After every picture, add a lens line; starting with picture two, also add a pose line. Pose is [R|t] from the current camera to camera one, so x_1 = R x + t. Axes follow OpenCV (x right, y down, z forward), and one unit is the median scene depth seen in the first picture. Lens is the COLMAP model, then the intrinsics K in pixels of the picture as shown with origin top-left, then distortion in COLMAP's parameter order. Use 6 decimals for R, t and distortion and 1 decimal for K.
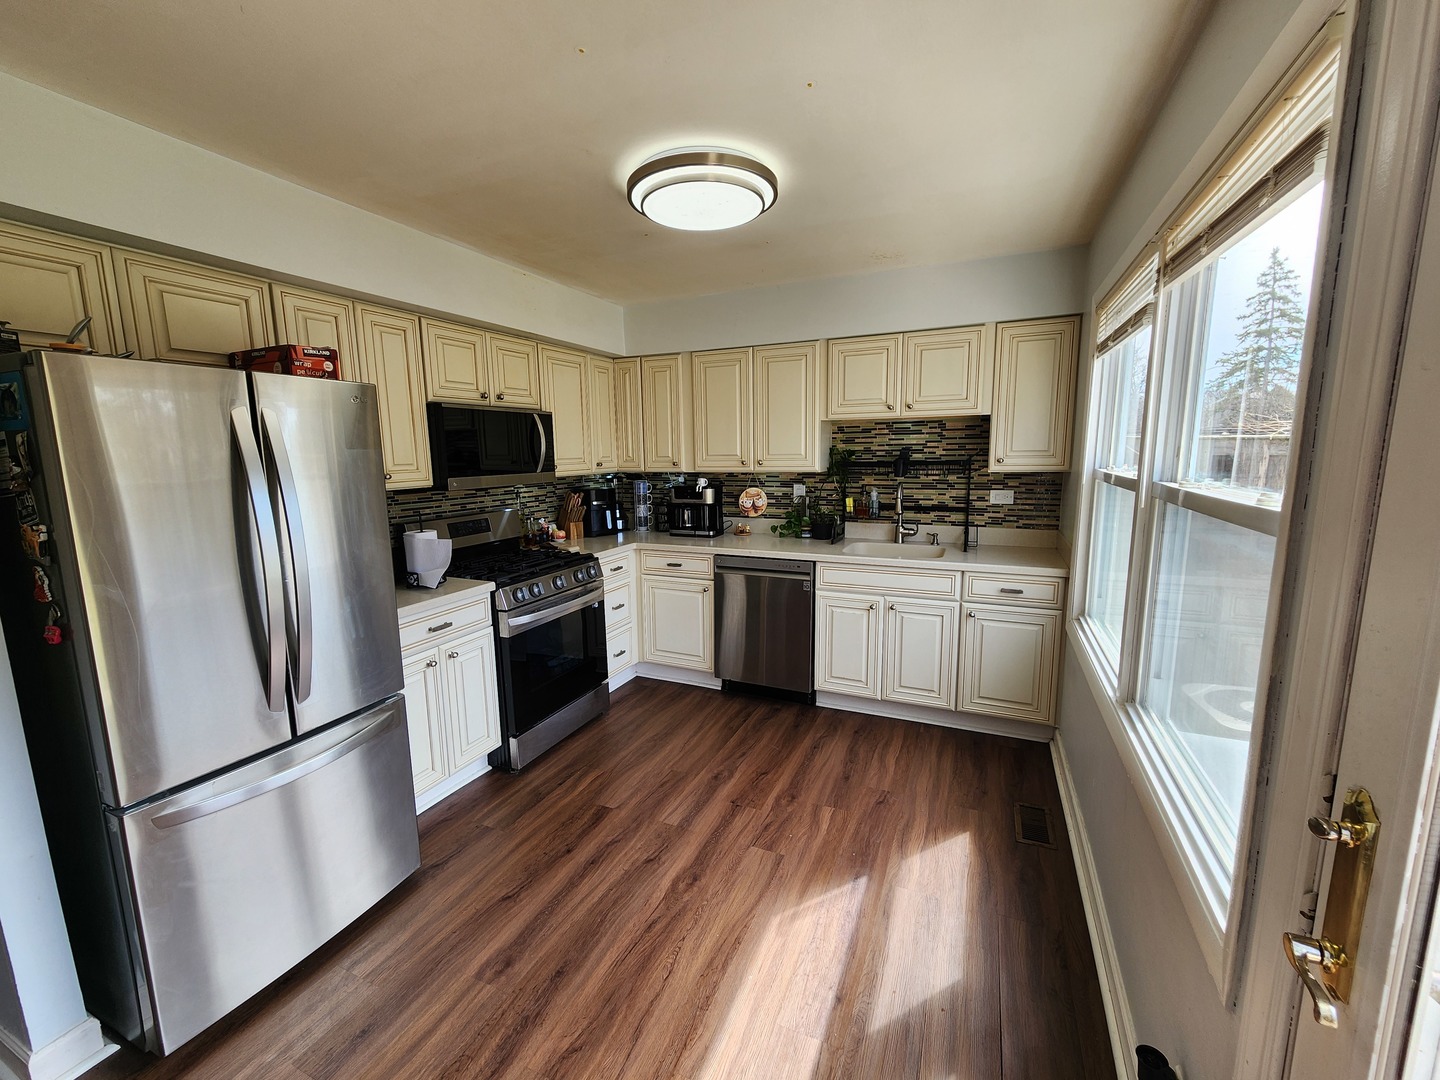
lens RADIAL K [[594.8, 0, 720.0], [0, 594.8, 540.0], [0, 0, 1]] dist [0.001277, -0.000218]
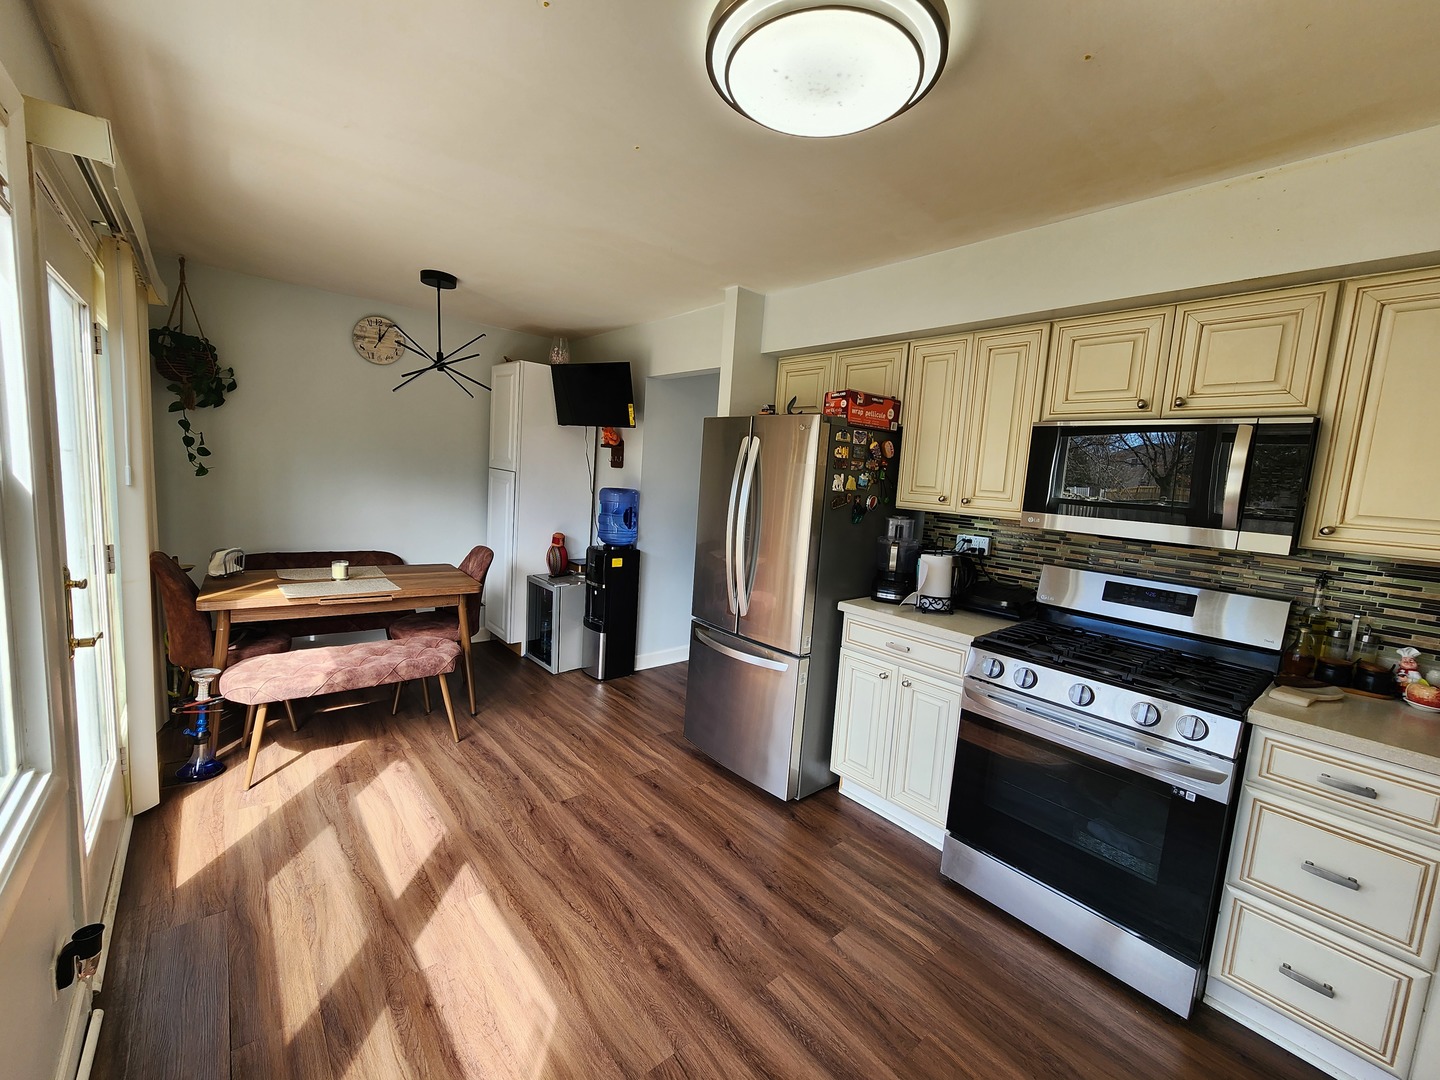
lens RADIAL K [[594.8, 0, 720.0], [0, 594.8, 540.0], [0, 0, 1]] dist [0.001277, -0.000218]
pose [[-0.433594, 0.095355, -0.896049, 0.406703], [-0.191654, 0.961875, 0.195101, -0.125023], [0.880491, 0.256326, -0.398788, 0.825773]]
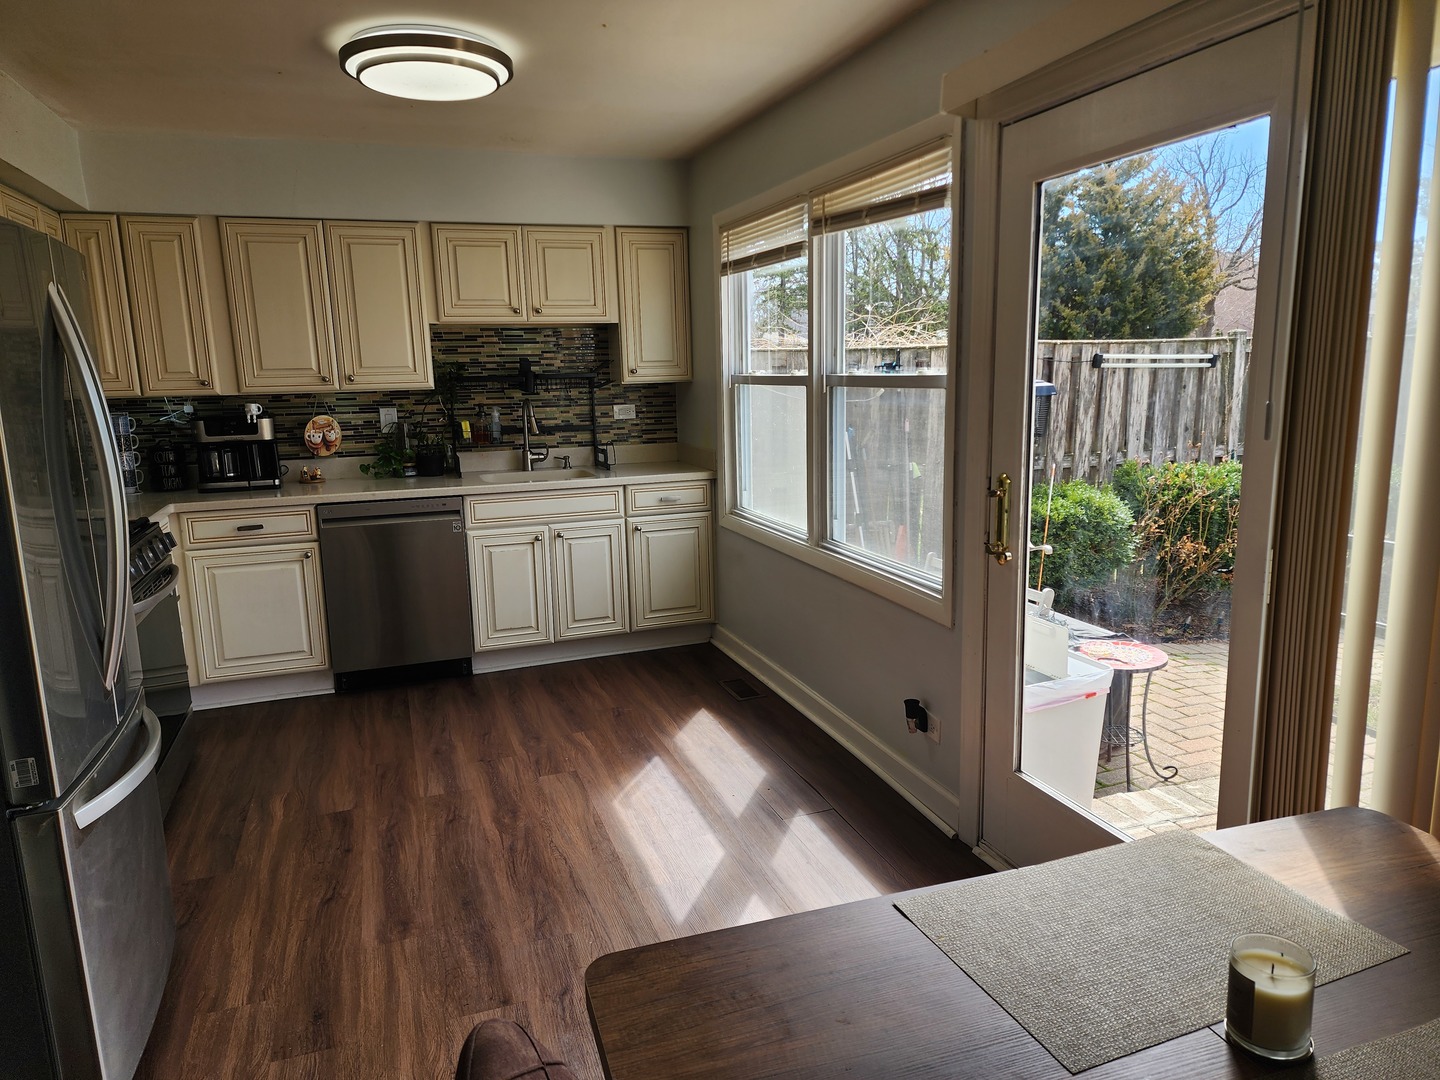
lens RADIAL K [[965.2, 0, 718.6], [0, 965.2, 544.3], [0, 0, 1]] dist [0.104121, -0.085798]
pose [[0.722360, -0.132015, 0.678799, -0.525838], [0.119584, 0.990667, 0.065410, 0.058100], [-0.681099, 0.033924, 0.731405, -0.238527]]
